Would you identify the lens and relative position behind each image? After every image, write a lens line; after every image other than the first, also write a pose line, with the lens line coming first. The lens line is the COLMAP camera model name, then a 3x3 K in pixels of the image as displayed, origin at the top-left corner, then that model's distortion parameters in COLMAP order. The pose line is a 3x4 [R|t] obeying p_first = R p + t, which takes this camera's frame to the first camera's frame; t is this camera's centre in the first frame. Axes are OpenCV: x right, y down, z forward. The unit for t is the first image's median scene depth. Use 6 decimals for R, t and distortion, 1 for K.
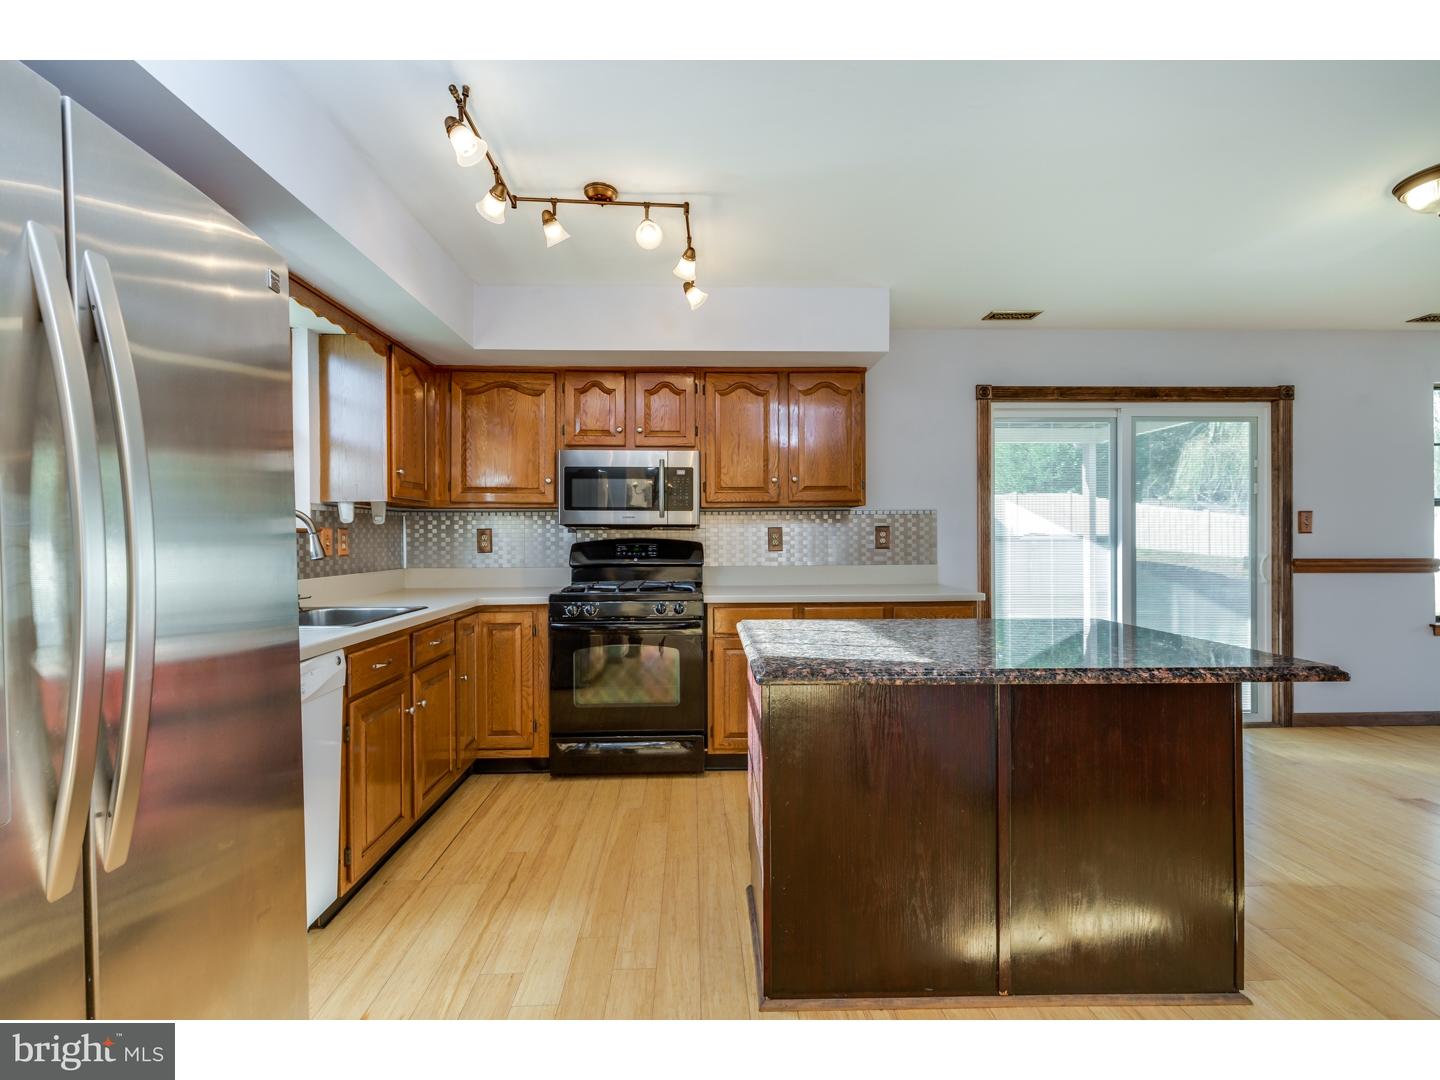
lens RADIAL K [[638.2, 0, 713.4], [0, 638.2, 539.2], [0, 0, 1]] dist [0.004922, 0.000357]
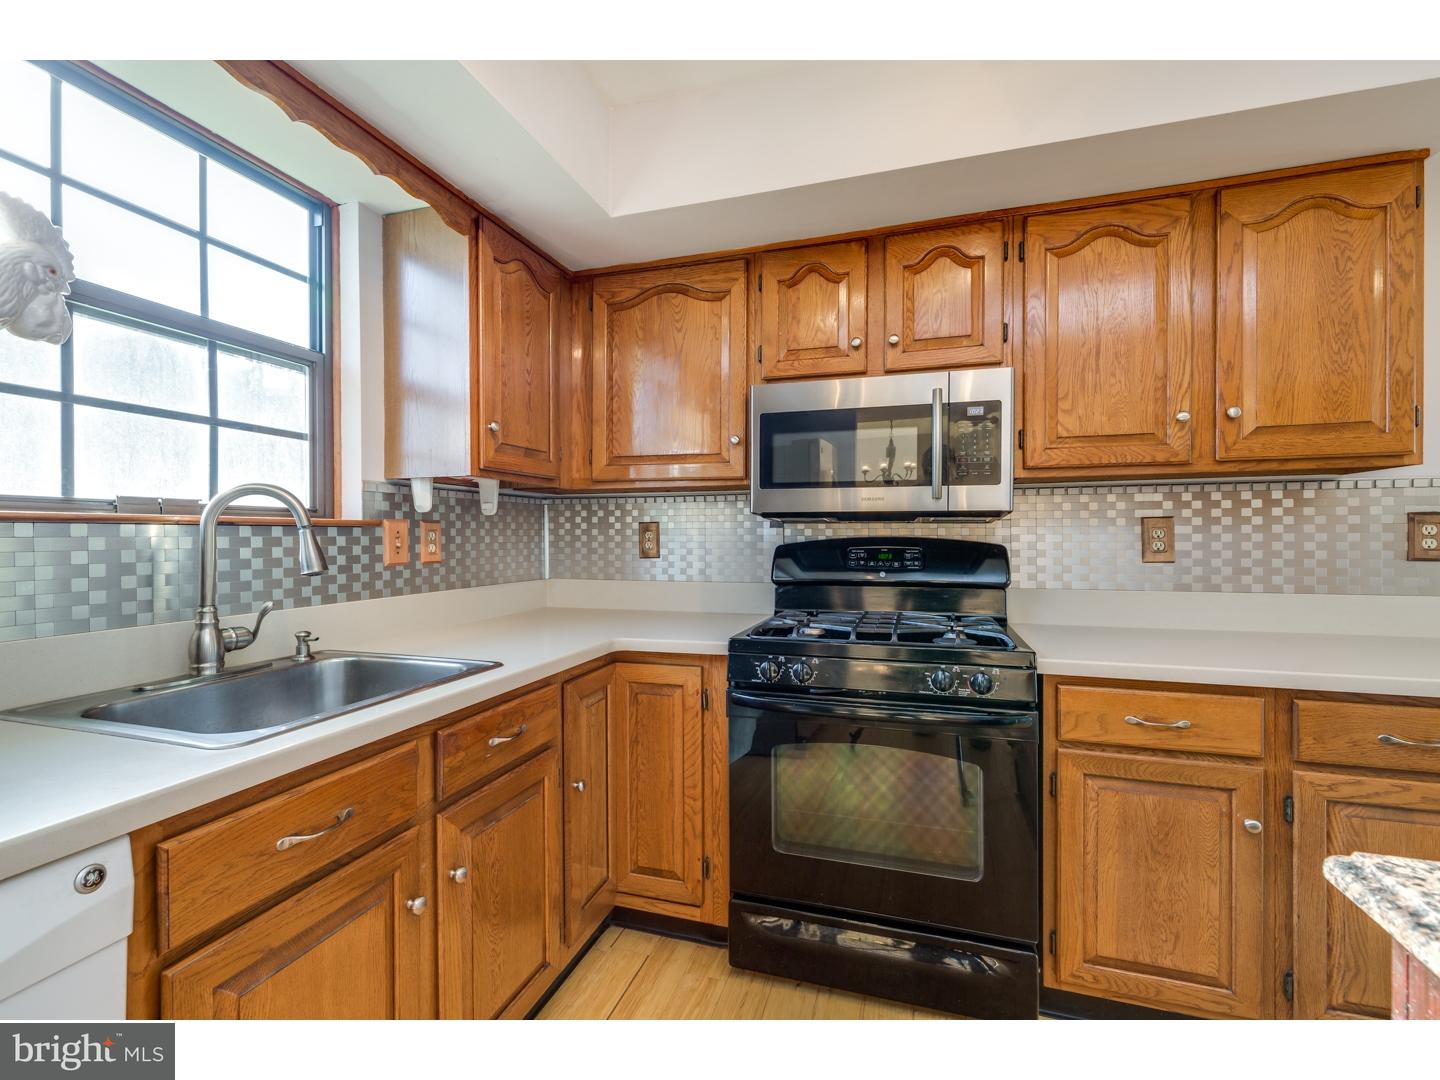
lens RADIAL K [[638.2, 0, 721.7], [0, 638.2, 534.6], [0, 0, 1]] dist [0.004922, 0.000357]
pose [[0.944103, 0.001388, -0.329649, -0.073119], [-0.001982, 0.999997, -0.001466, -0.002745], [0.329646, 0.002037, 0.944103, 0.430650]]
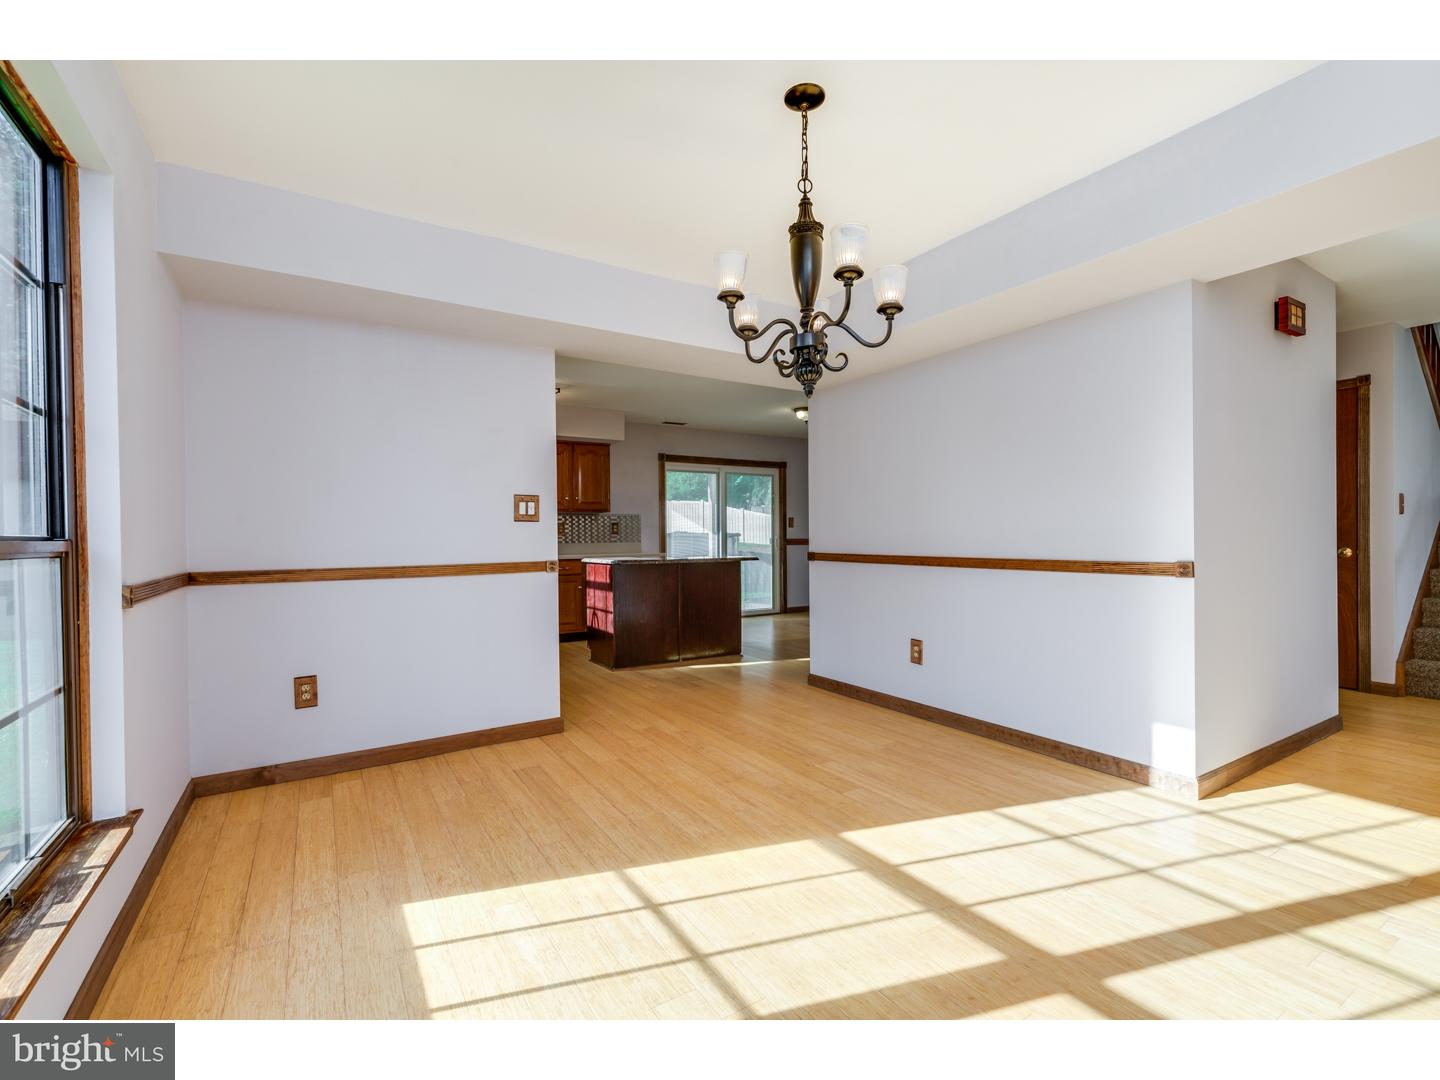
lens RADIAL K [[638.2, 0, 720.3], [0, 638.2, 537.6], [0, 0, 1]] dist [0.004922, 0.000357]
pose [[0.859624, -0.003947, 0.510912, -0.497574], [0.004985, 0.999987, -0.000662, 0.030796], [-0.510903, 0.003116, 0.859633, -0.913917]]
